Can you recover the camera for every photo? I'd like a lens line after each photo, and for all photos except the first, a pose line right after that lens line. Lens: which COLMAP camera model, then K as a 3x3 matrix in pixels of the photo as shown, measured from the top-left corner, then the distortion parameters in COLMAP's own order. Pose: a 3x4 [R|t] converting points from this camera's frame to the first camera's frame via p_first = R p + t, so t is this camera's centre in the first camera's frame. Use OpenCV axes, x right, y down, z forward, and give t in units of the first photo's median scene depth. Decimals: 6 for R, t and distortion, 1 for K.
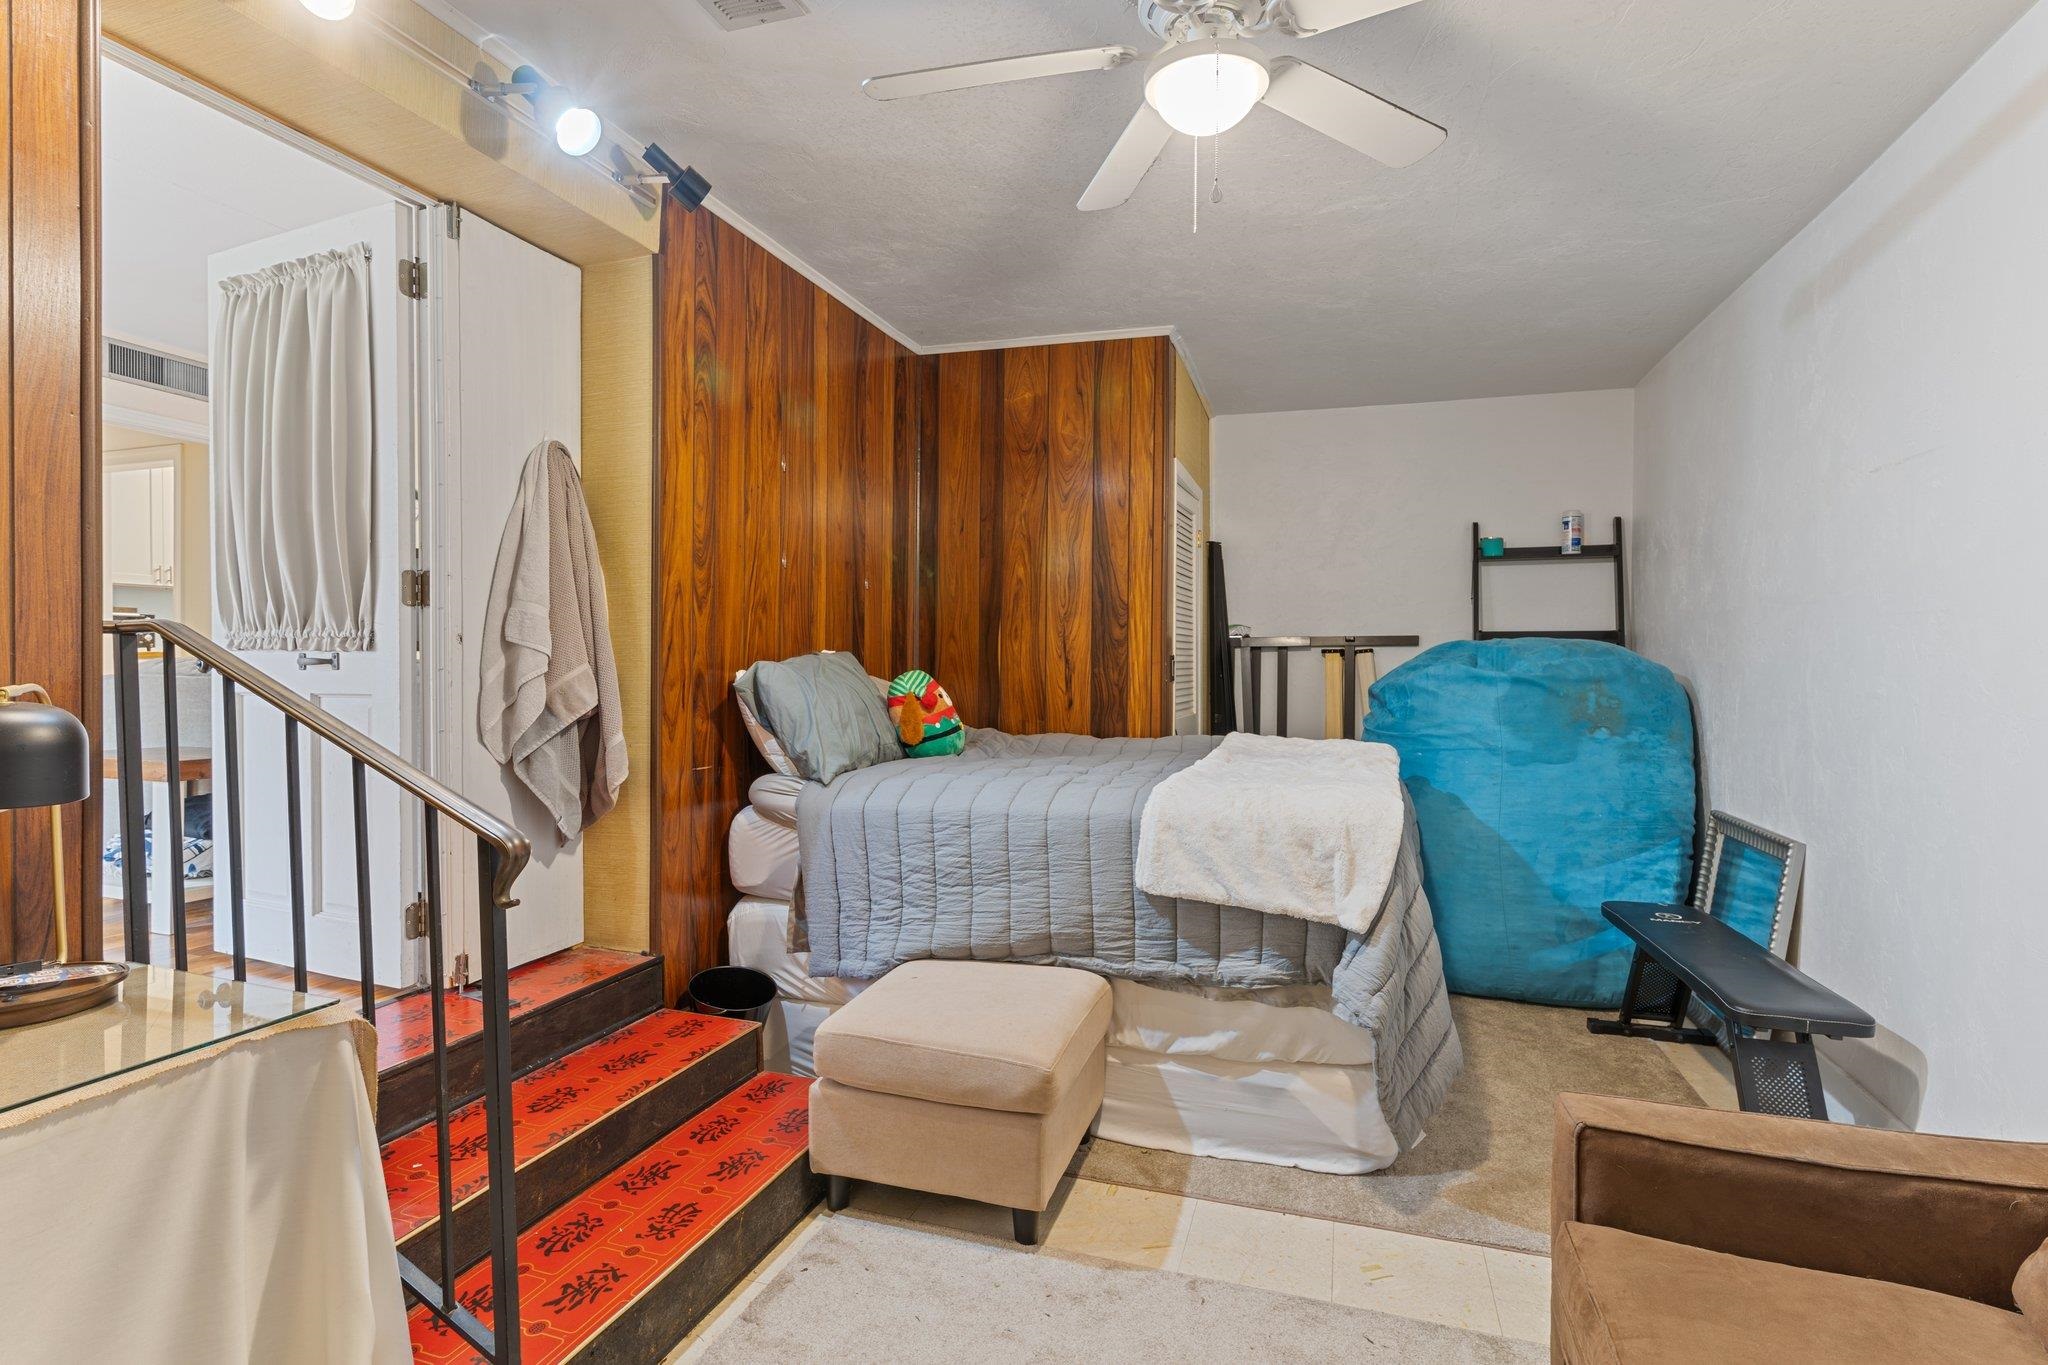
lens RADIAL K [[993.2, 0, 1019.8], [0, 993.2, 657.2], [0, 0, 1]] dist [-0.000126, 0.000613]
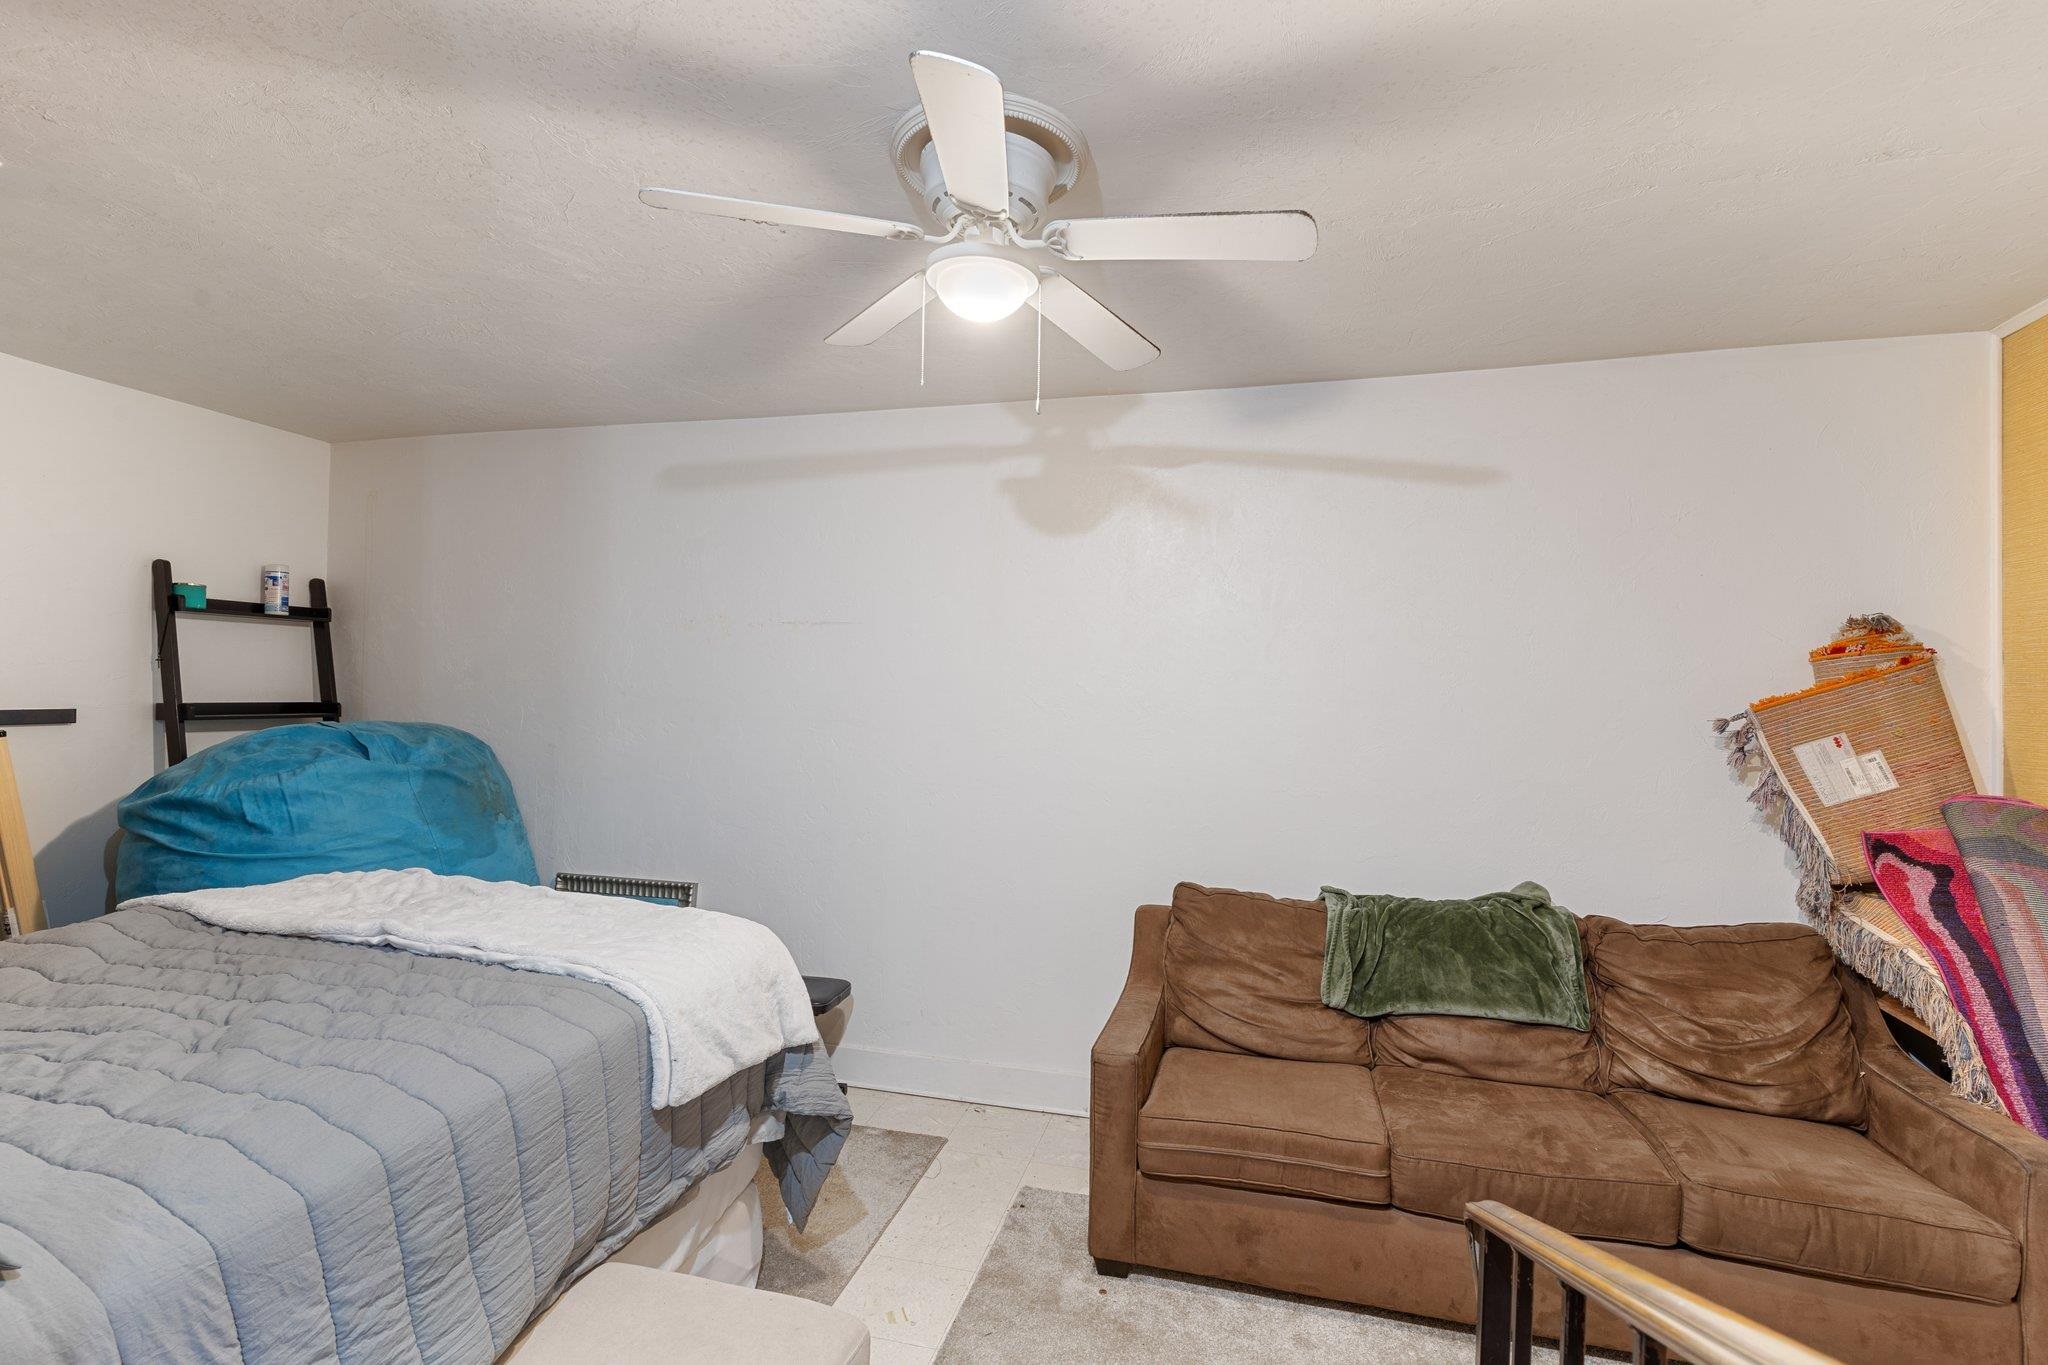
lens RADIAL K [[972.4, 0, 1024.0], [0, 972.4, 682.5], [0, 0, 1]] dist [-0.000424, 0.000380]
pose [[-0.072263, 0.008660, 0.997348, -0.425879], [-0.019521, 0.999758, -0.010096, -0.060679], [-0.997195, -0.020199, -0.072076, 0.511599]]
